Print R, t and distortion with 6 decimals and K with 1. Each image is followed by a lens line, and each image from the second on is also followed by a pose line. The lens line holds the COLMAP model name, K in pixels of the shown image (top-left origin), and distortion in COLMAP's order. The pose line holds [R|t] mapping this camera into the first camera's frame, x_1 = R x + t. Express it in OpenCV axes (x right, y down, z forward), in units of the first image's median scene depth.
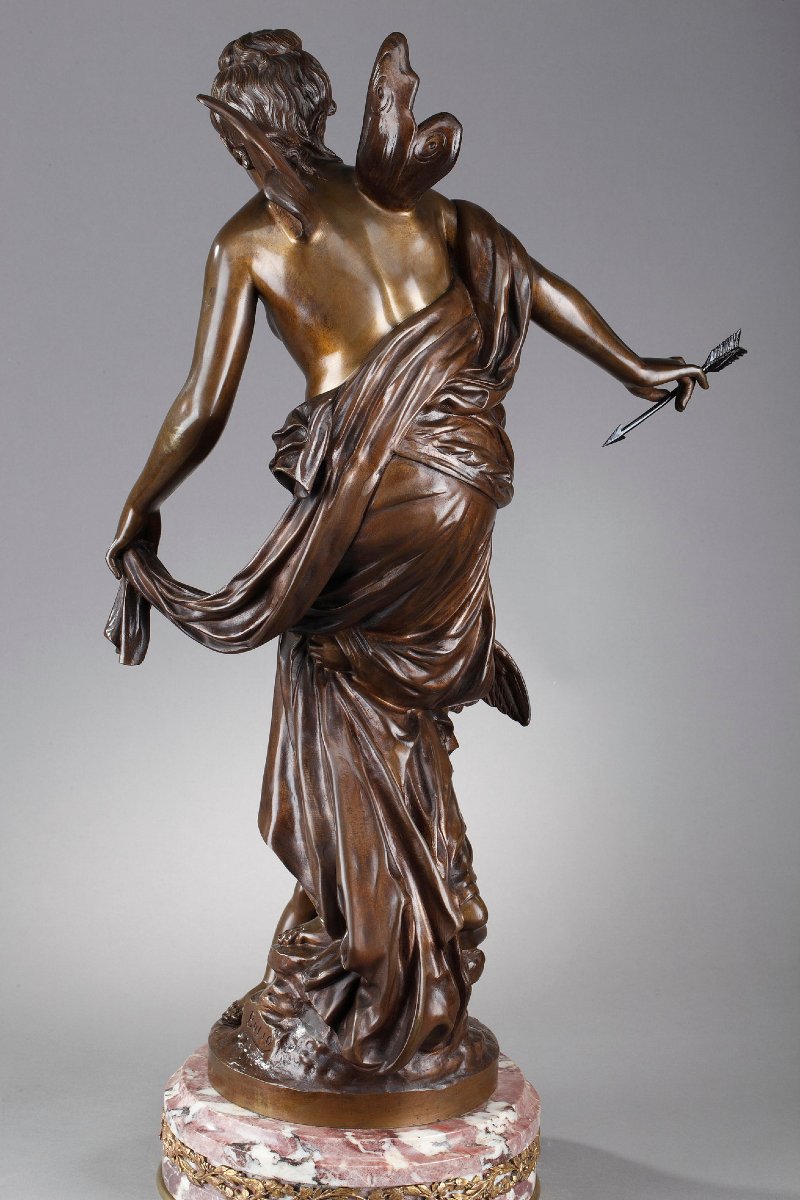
lens RADIAL K [[3927.6, 0, 400.9], [0, 3927.6, 603.0], [0, 0, 1]] dist [-0.027545, 0.000000]
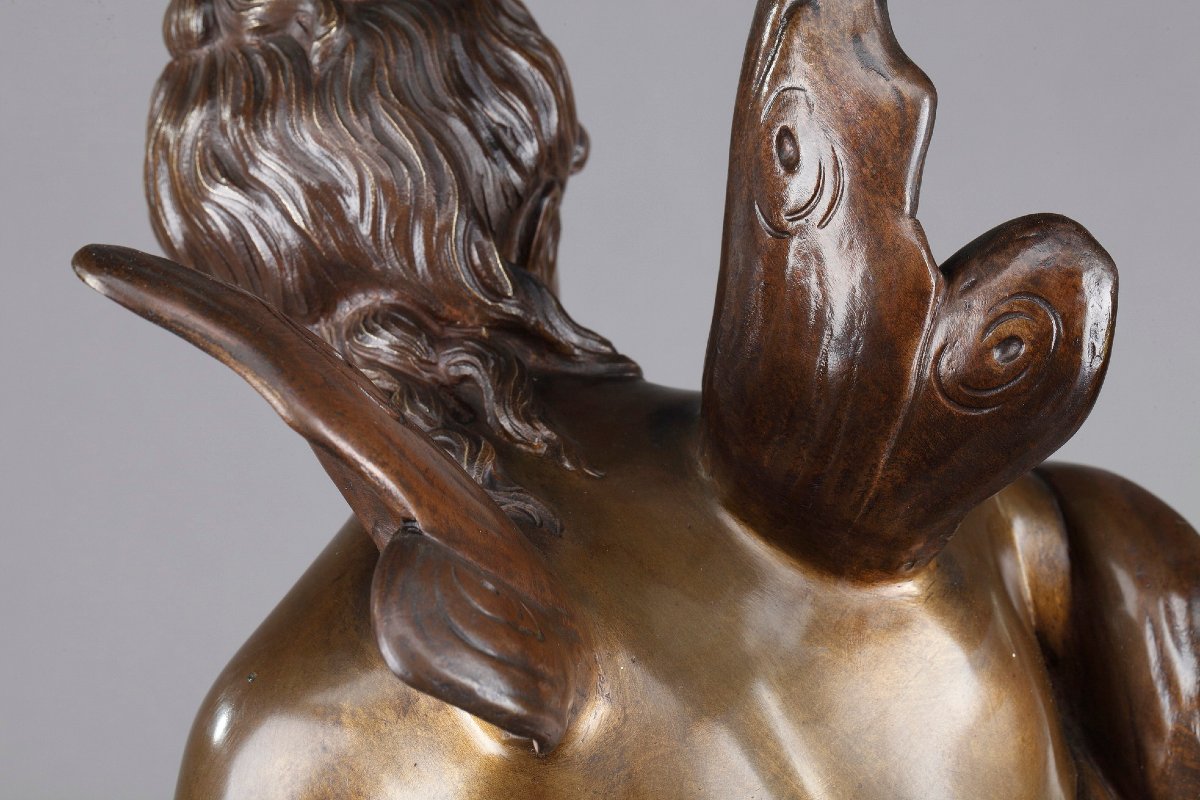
lens RADIAL K [[3927.6, 0, 597.6], [0, 3927.6, 399.3], [0, 0, 1]] dist [-0.027545, 0.000000]
pose [[0.996683, -0.075221, 0.031054, -0.026707], [0.072567, 0.994214, 0.079196, -0.132951], [-0.036832, -0.076680, 0.996375, 0.727616]]
